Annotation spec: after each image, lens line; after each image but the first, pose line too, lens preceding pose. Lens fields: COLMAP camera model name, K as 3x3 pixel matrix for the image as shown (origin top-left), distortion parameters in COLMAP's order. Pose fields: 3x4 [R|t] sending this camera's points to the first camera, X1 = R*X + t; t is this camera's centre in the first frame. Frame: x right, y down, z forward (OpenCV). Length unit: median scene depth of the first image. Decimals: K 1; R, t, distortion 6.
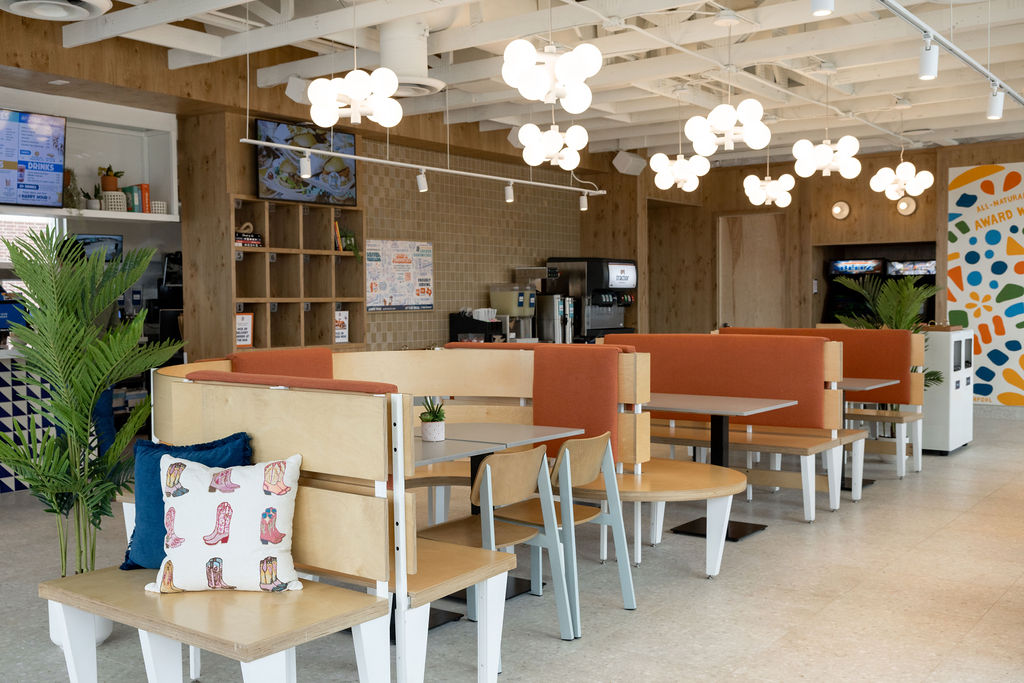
lens RADIAL K [[1089.1, 0, 512.0], [0, 1089.1, 341.5], [0, 0, 1]] dist [0.013609, 0.042549]
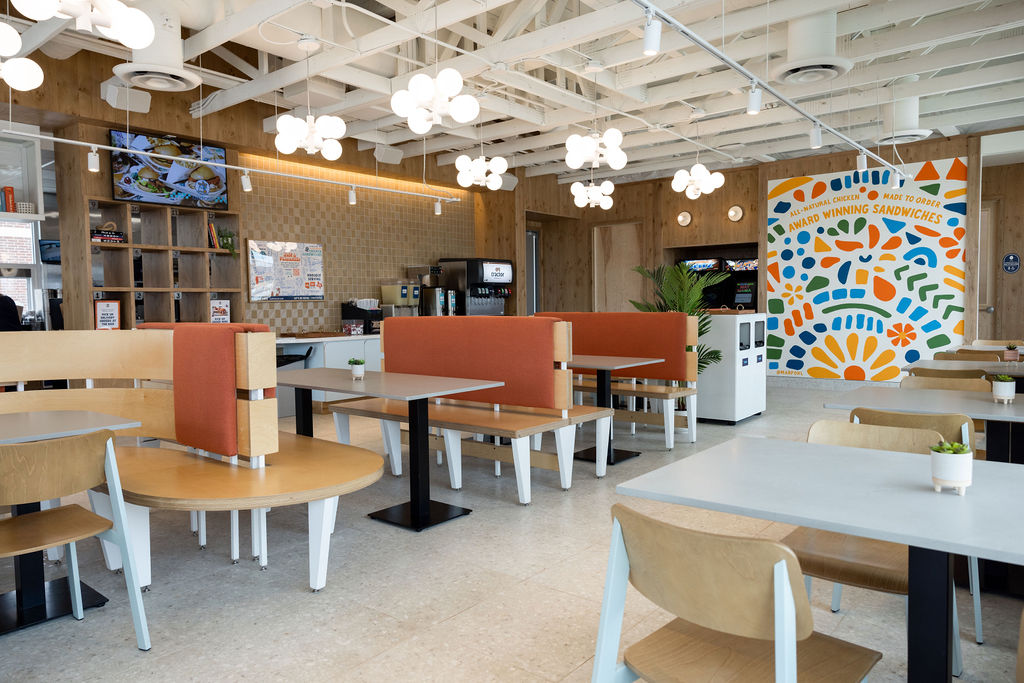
lens RADIAL K [[713.7, 0, 512.0], [0, 713.7, 341.5], [0, 0, 1]] dist [0.020852, -0.003942]
pose [[0.998405, -0.002594, -0.056403, 0.202285], [0.003530, 0.999858, 0.016498, 0.005282], [0.056352, -0.016671, 0.998272, 0.242887]]
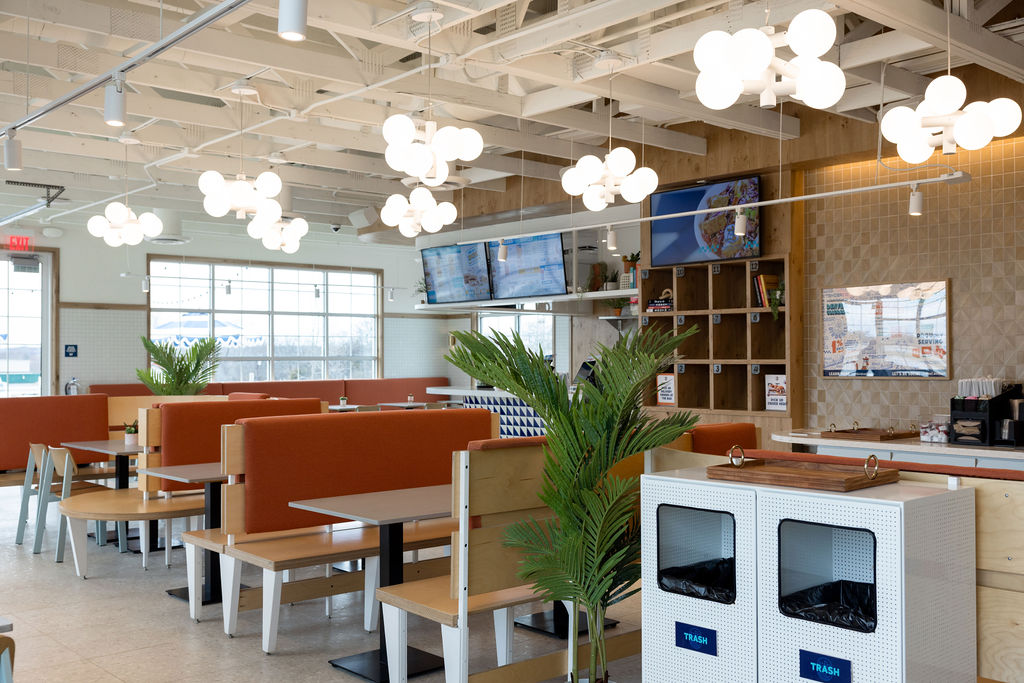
lens RADIAL K [[1089.1, 0, 512.0], [0, 1089.1, 341.5], [0, 0, 1]] dist [0.013609, 0.042549]
pose [[-0.156261, -0.008486, -0.987679, 0.749682], [-0.032901, 0.999453, -0.003382, -0.044960], [0.987168, 0.031968, -0.156455, 0.928474]]
